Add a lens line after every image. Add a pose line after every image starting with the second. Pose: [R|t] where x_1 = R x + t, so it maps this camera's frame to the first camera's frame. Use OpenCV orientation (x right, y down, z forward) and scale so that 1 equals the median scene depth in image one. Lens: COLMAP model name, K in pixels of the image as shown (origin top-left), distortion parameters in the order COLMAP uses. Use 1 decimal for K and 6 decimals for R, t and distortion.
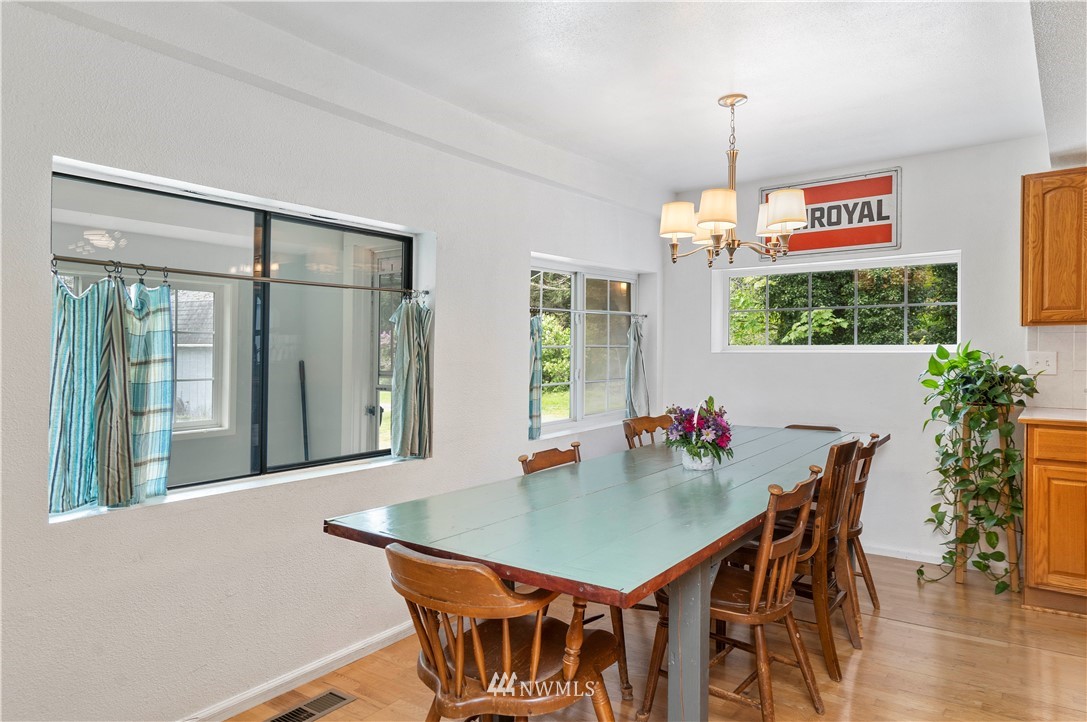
lens RADIAL K [[692.9, 0, 552.4], [0, 692.9, 352.1], [0, 0, 1]] dist [0.010660, 0.000804]
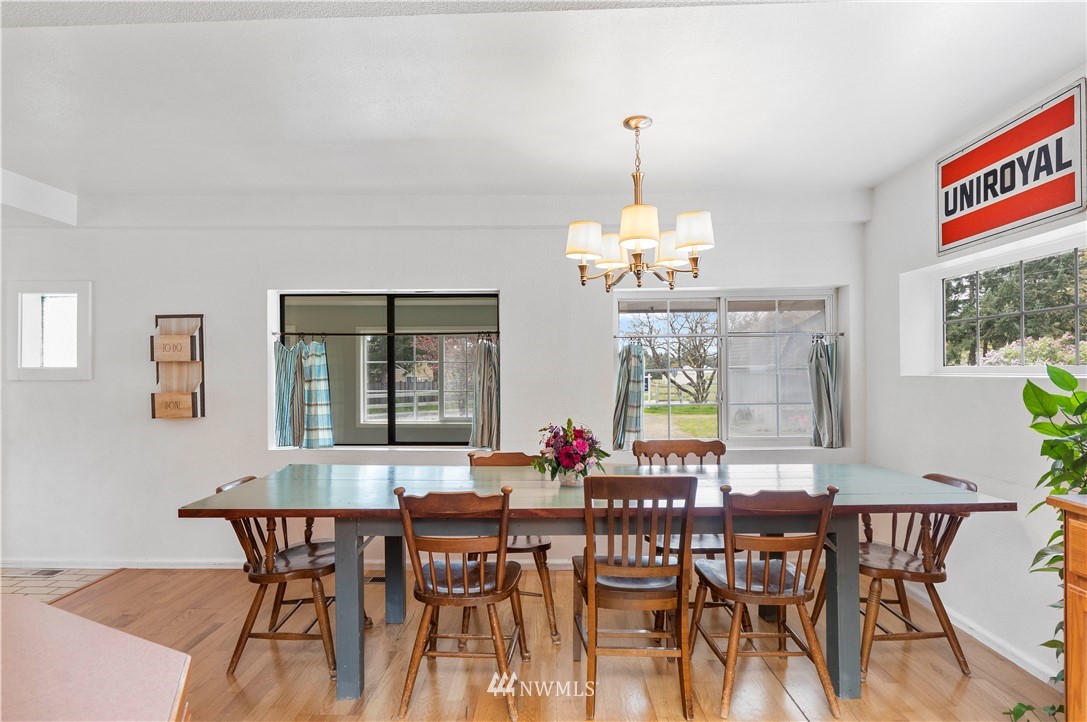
lens RADIAL K [[598.6, 0, 541.3], [0, 598.6, 362.2], [0, 0, 1]] dist [-0.000257, 0.000136]
pose [[0.553342, -0.012817, -0.832855, 0.774842], [0.000969, 0.999891, -0.014744, -0.007211], [0.832953, 0.007351, 0.553294, 0.352210]]
